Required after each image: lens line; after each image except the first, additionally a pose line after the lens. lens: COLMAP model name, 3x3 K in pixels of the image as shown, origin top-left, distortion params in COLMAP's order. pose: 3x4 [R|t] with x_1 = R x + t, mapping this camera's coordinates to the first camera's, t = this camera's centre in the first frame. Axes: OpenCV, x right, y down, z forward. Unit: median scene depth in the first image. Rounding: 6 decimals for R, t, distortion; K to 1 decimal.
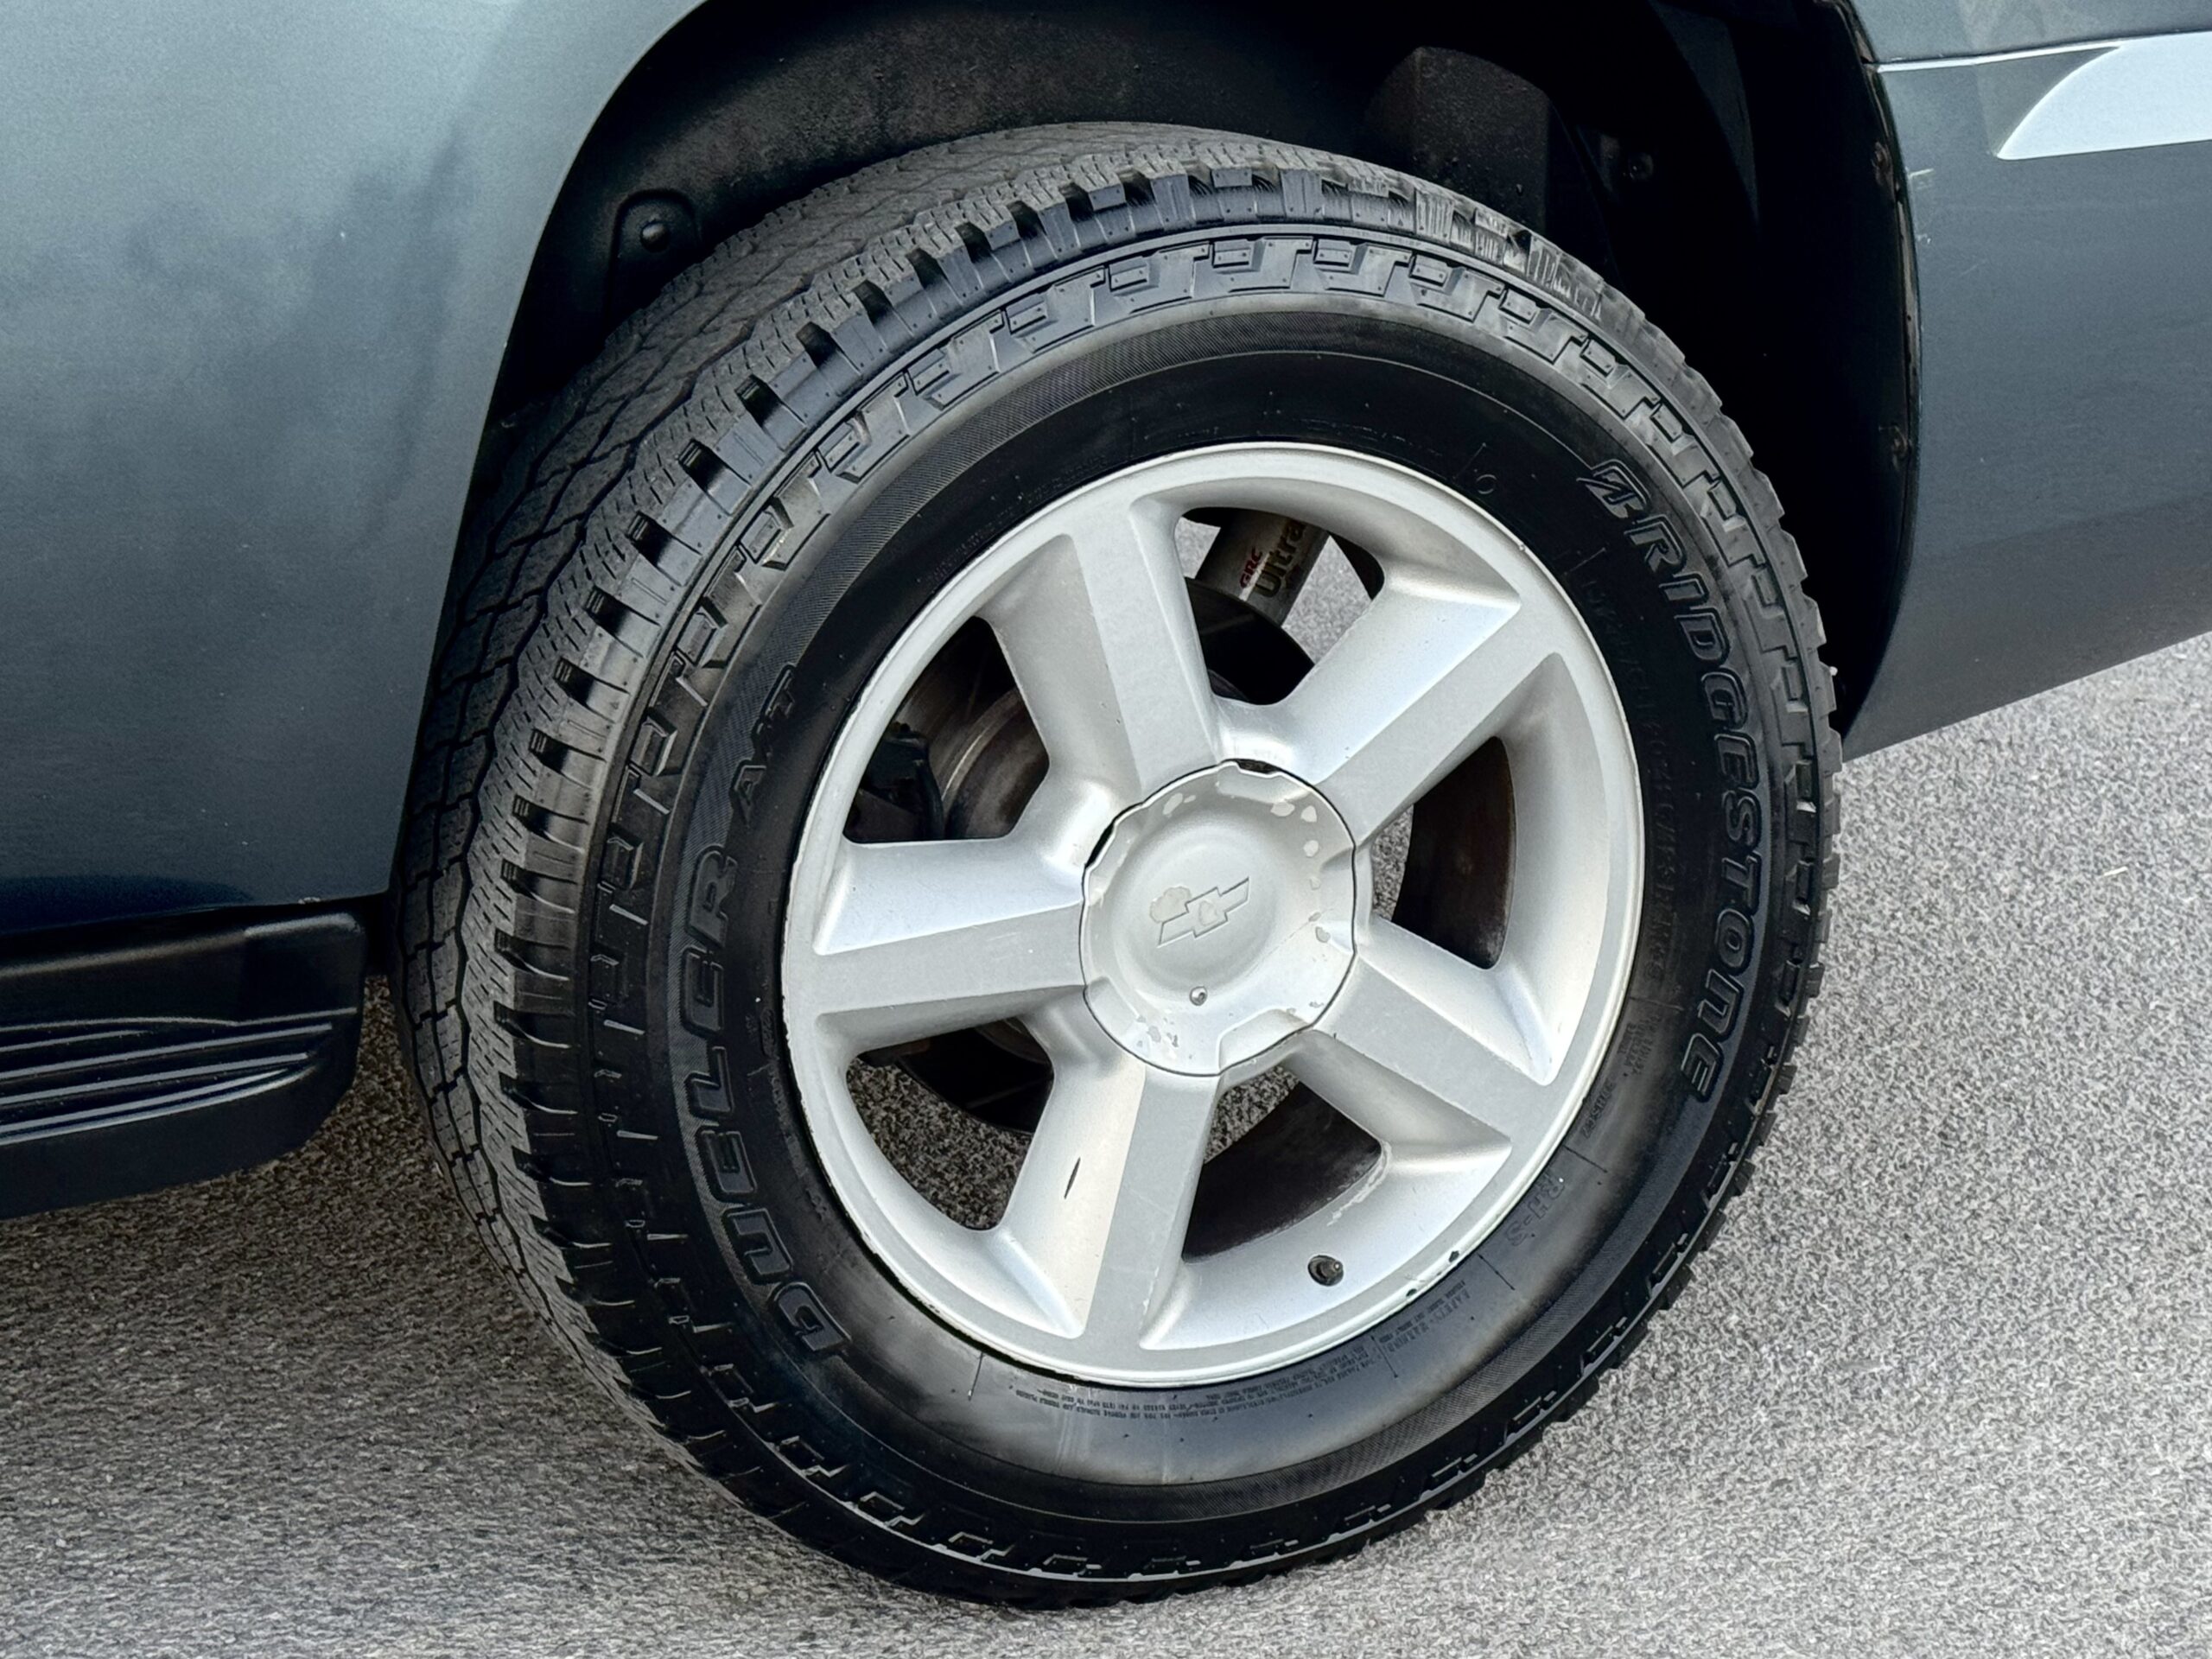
lens RADIAL K [[4208.5, 0, 1196.4], [0, 4208.5, 901.3], [0, 0, 1]] dist [0.106562, 0.215994]
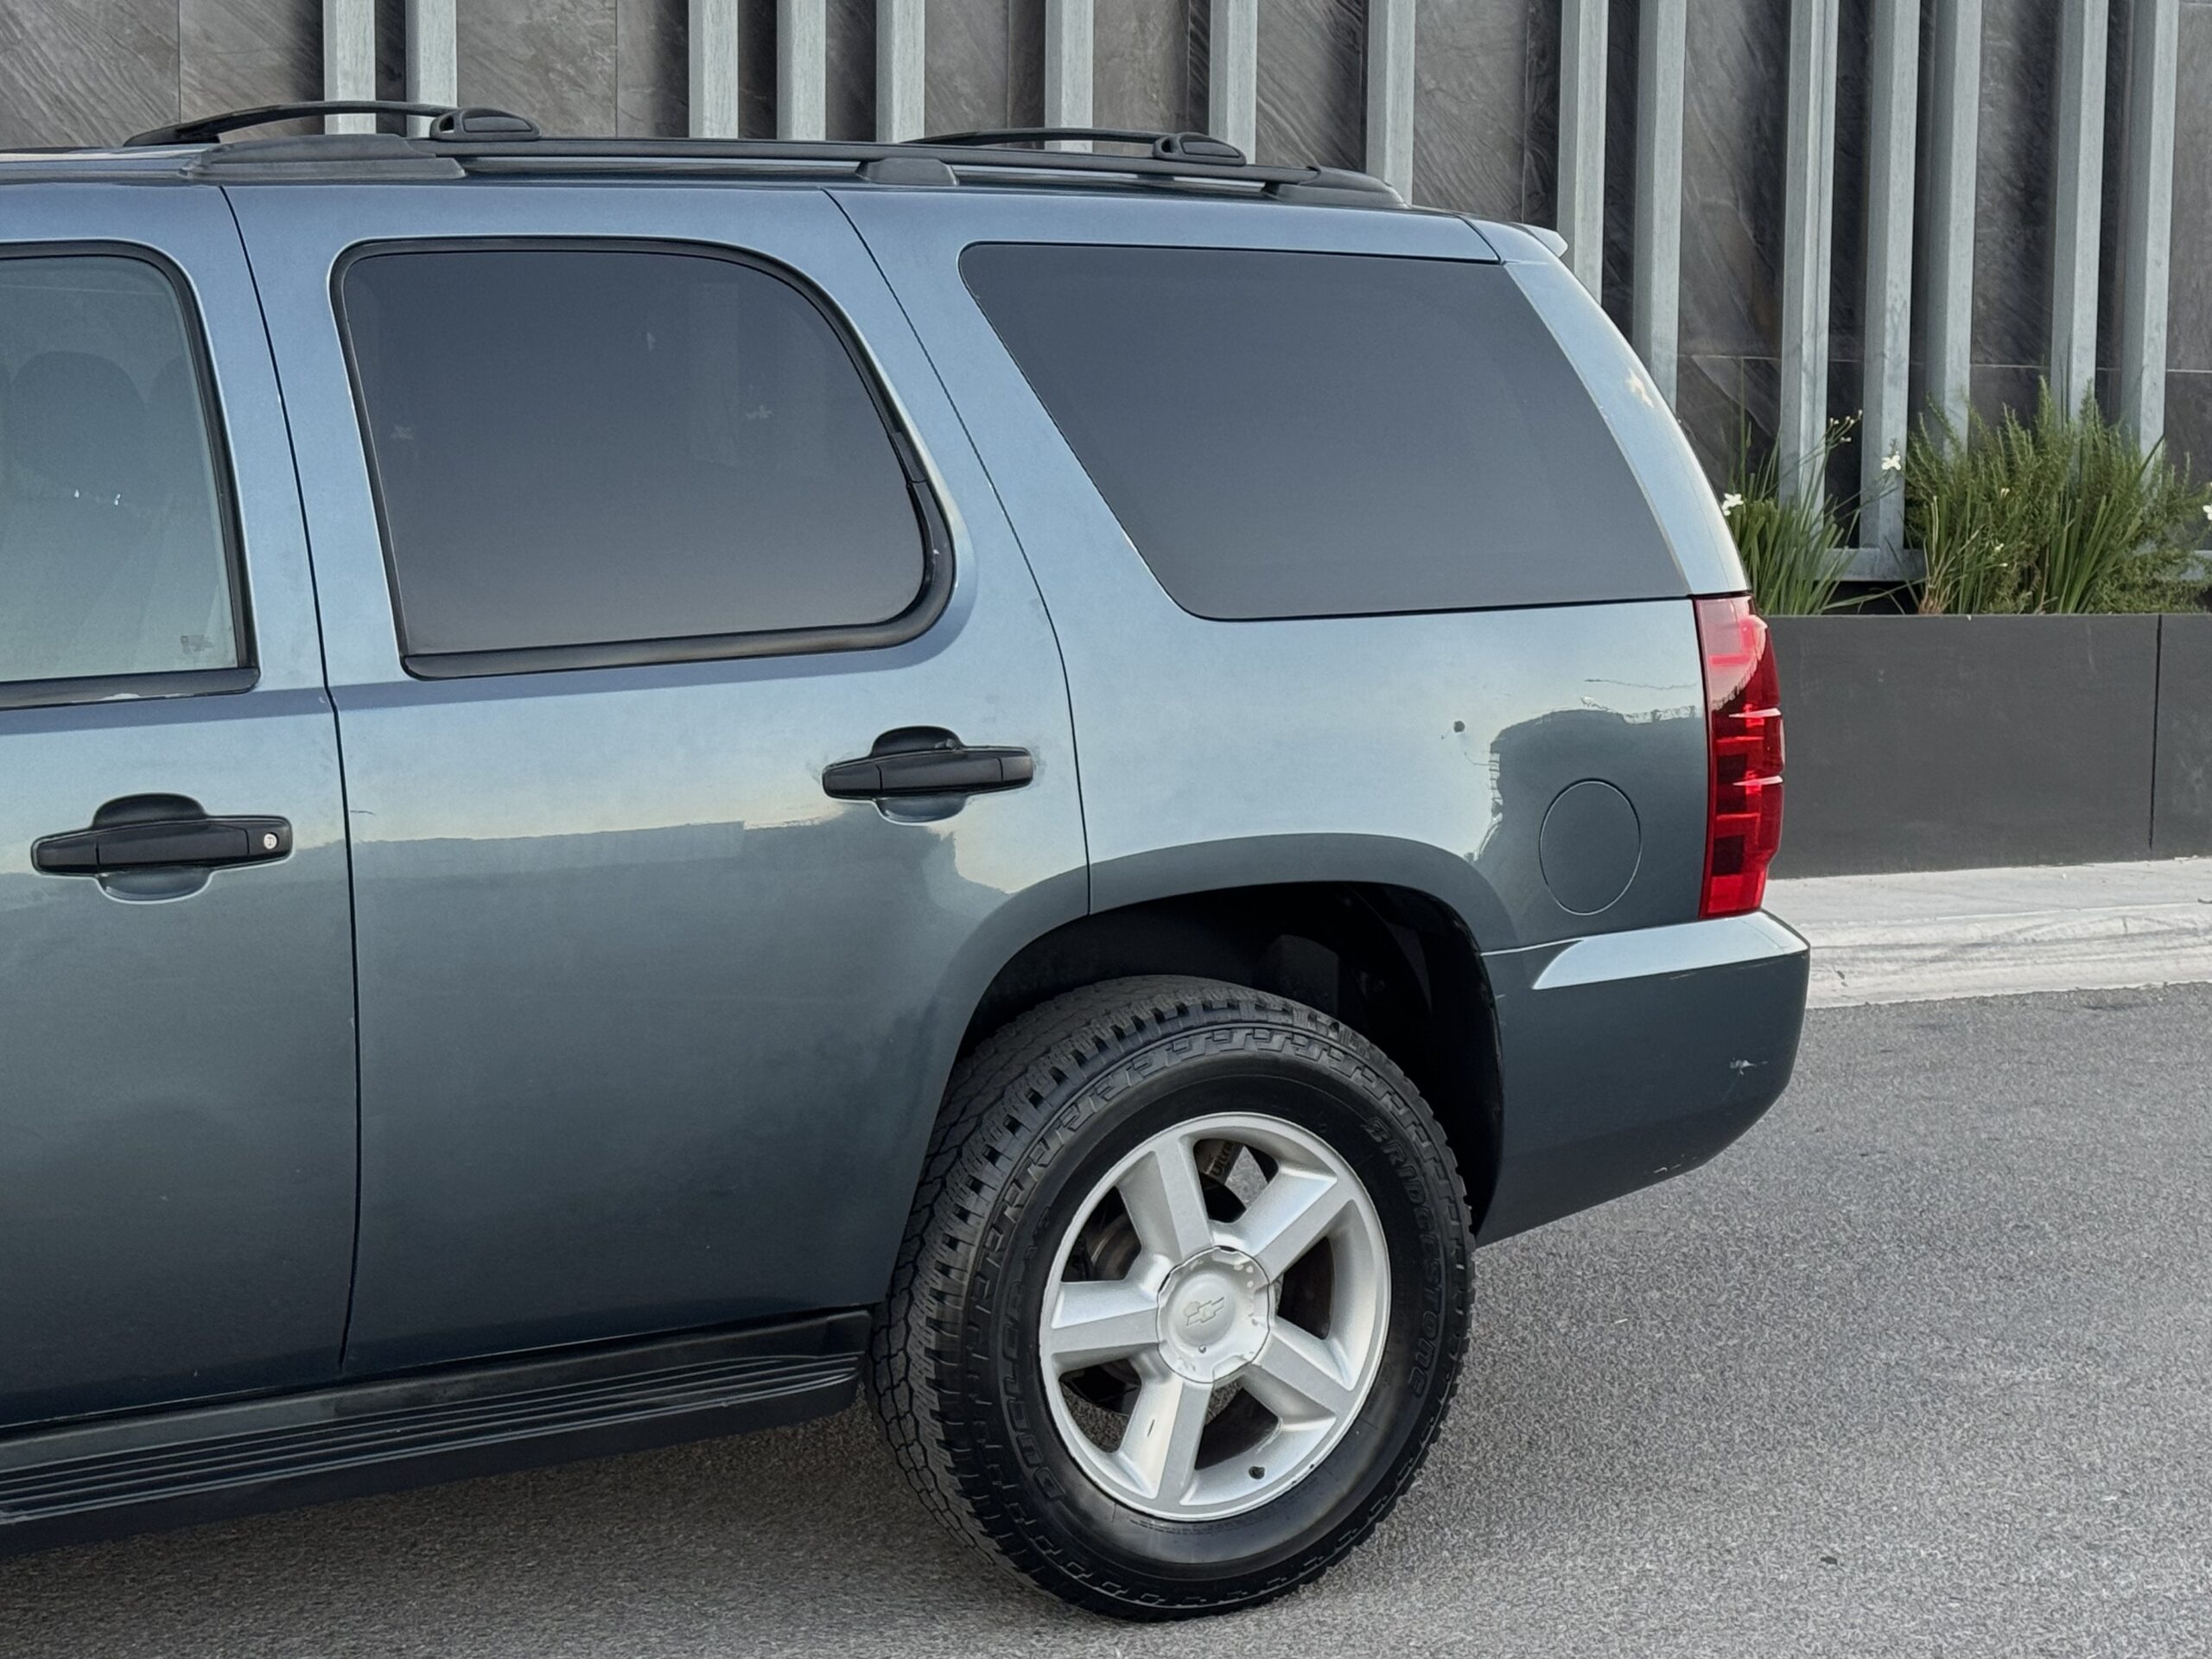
lens RADIAL K [[4220.0, 0, 1098.5], [0, 4220.0, 873.4], [0, 0, 1]] dist [0.136879, 0.087306]
pose [[0.997841, -0.003381, 0.065590, -0.210397], [0.012651, 0.989866, -0.141441, 0.092596], [-0.064447, 0.141966, 0.987771, -1.344203]]
